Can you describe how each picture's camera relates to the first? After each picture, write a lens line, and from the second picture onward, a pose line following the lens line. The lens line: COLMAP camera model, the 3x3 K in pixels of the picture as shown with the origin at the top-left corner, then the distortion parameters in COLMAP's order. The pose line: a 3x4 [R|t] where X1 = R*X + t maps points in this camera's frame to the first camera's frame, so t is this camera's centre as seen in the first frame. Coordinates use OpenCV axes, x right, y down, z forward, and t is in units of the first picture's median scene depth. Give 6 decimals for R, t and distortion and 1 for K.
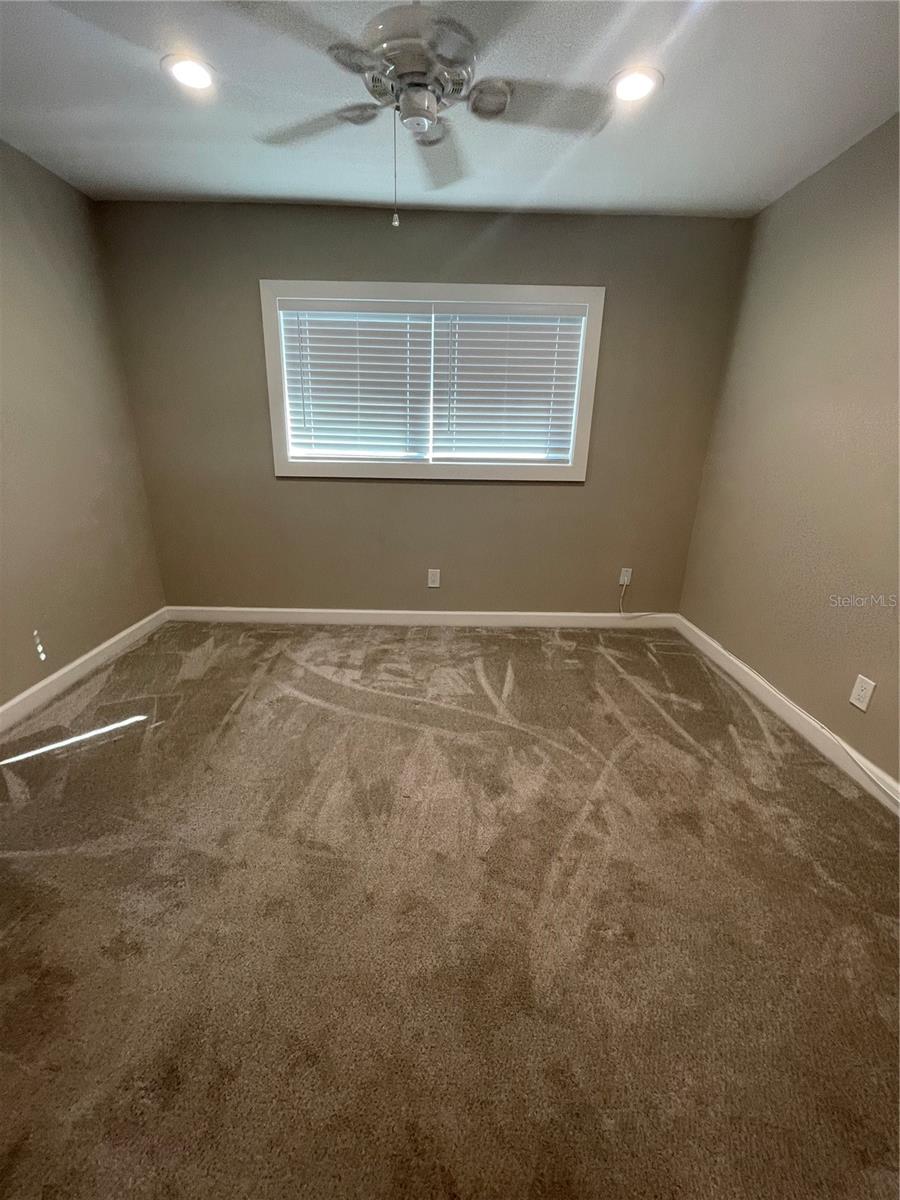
lens RADIAL K [[481.6, 0, 447.7], [0, 481.6, 591.1], [0, 0, 1]] dist [0.001138, 0.000390]
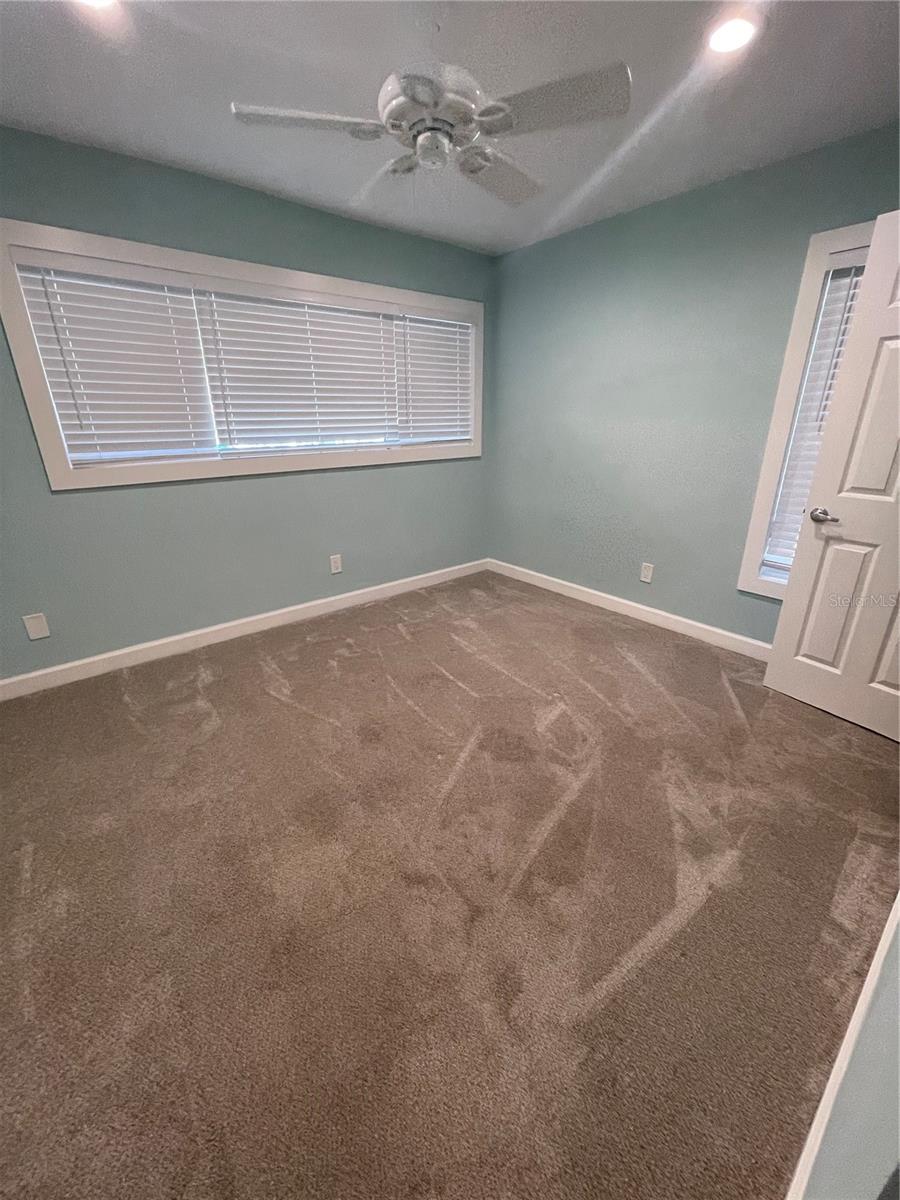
lens RADIAL K [[481.6, 0, 447.7], [0, 481.6, 591.1], [0, 0, 1]] dist [0.001138, 0.000390]
pose [[0.804990, -0.230095, 0.546853, -0.564087], [0.213374, 0.972338, 0.095027, -0.025068], [-0.553591, 0.040188, 0.831818, 0.025587]]
